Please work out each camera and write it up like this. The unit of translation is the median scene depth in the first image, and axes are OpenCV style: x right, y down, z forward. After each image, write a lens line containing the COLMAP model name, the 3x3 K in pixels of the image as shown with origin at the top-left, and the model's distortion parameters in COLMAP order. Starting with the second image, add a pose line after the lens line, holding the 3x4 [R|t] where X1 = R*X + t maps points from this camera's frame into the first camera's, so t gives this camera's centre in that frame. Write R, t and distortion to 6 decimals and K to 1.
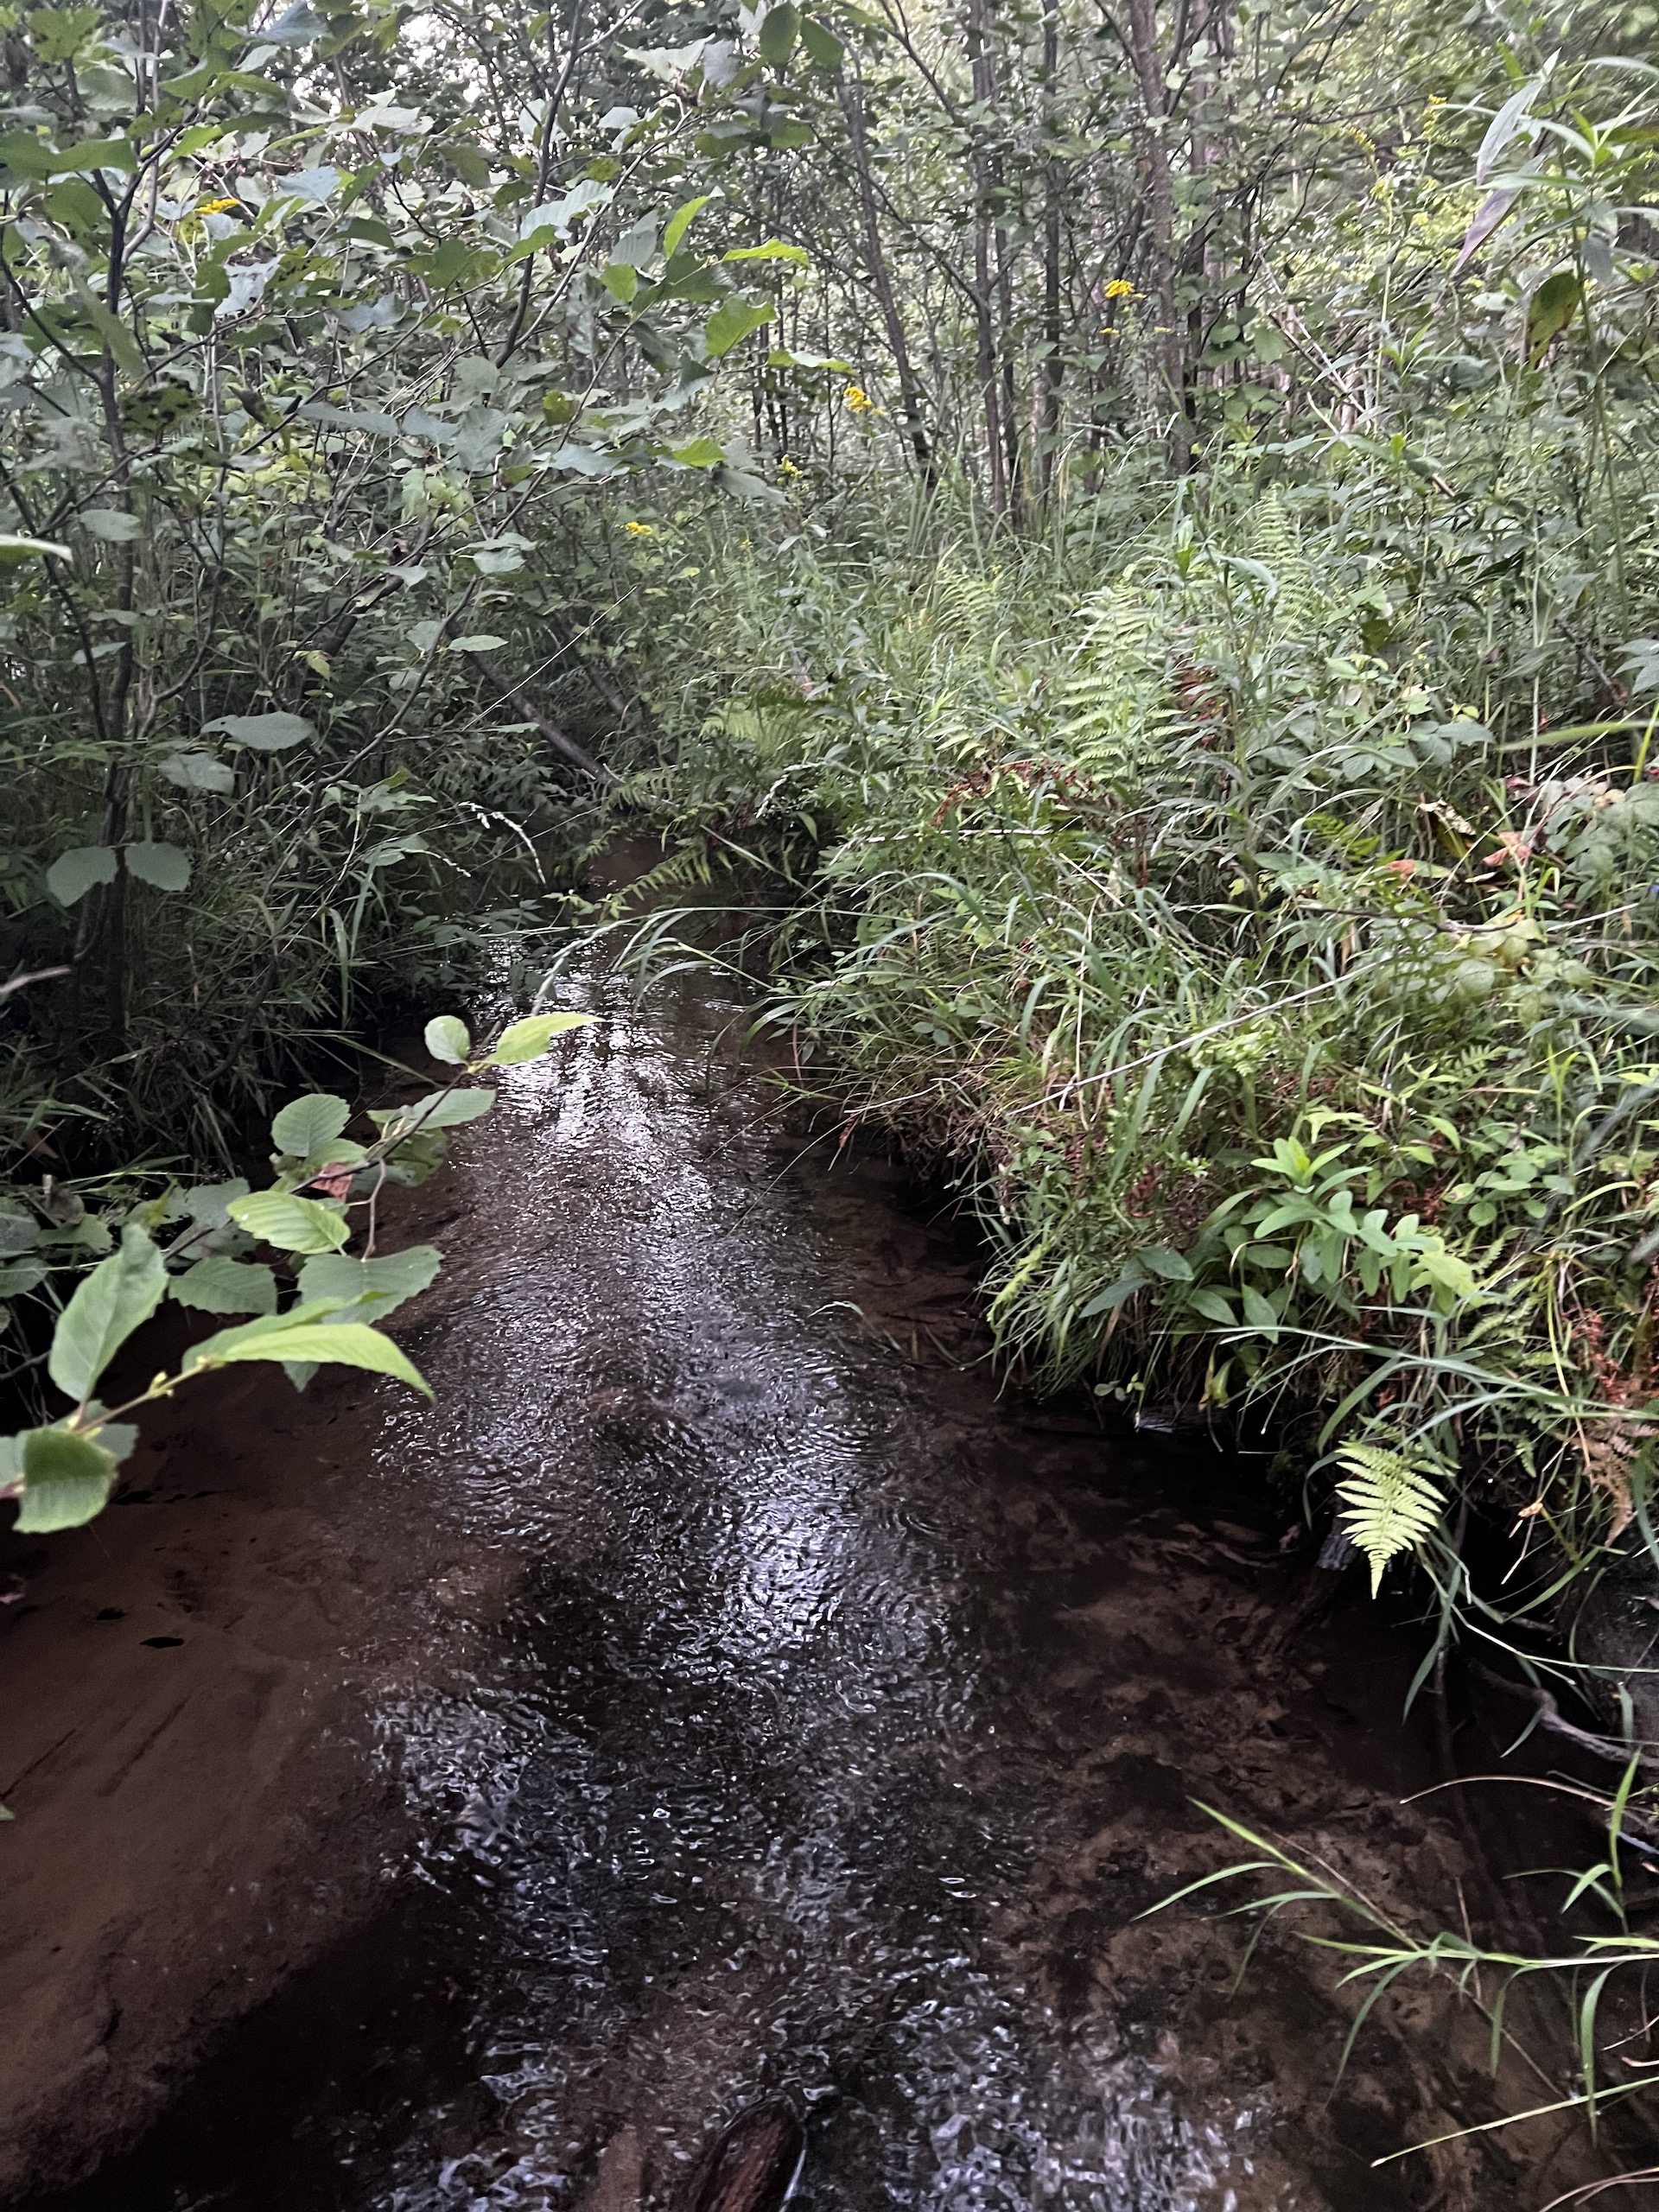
lens RADIAL K [[1691.9, 0, 839.8], [0, 1691.9, 1101.0], [0, 0, 1]] dist [0.071552, -0.040768]
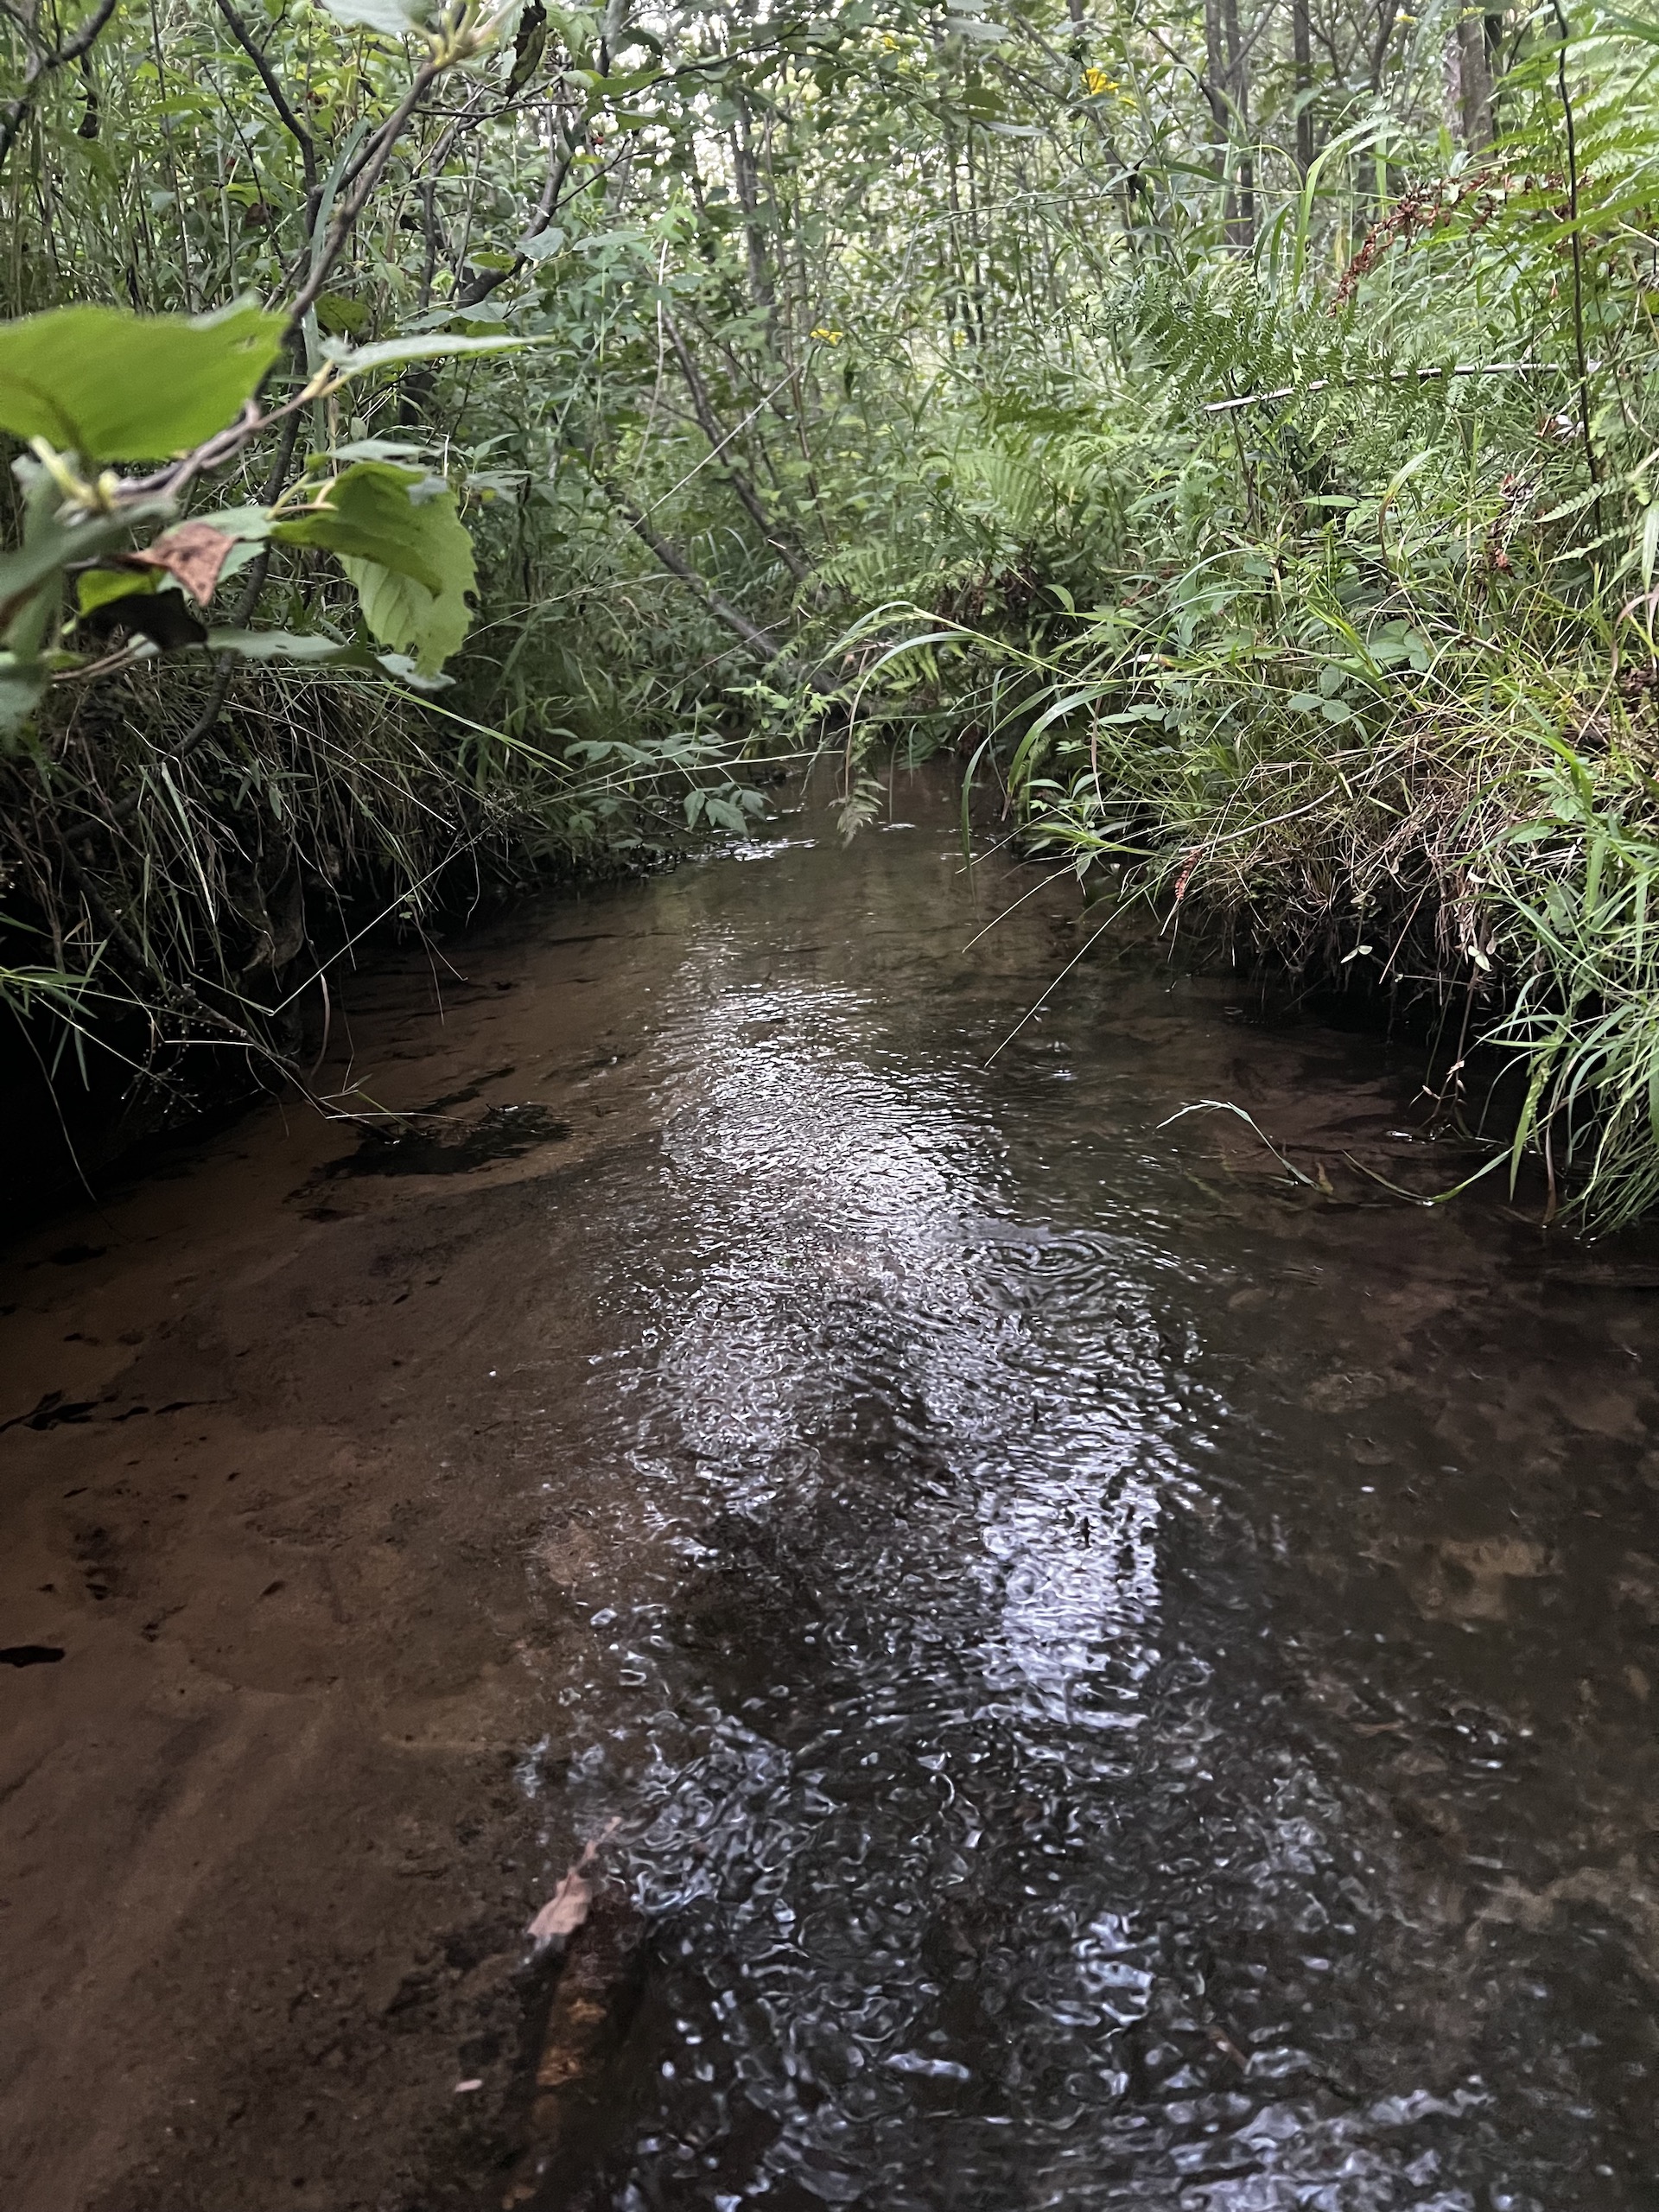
lens RADIAL K [[1691.9, 0, 826.1], [0, 1691.9, 1108.0], [0, 0, 1]] dist [0.071552, -0.040768]
pose [[0.990625, -0.042611, -0.129792, -0.051438], [0.040975, 0.999044, -0.015251, 0.110843], [0.130318, 0.009790, 0.991424, 0.339121]]
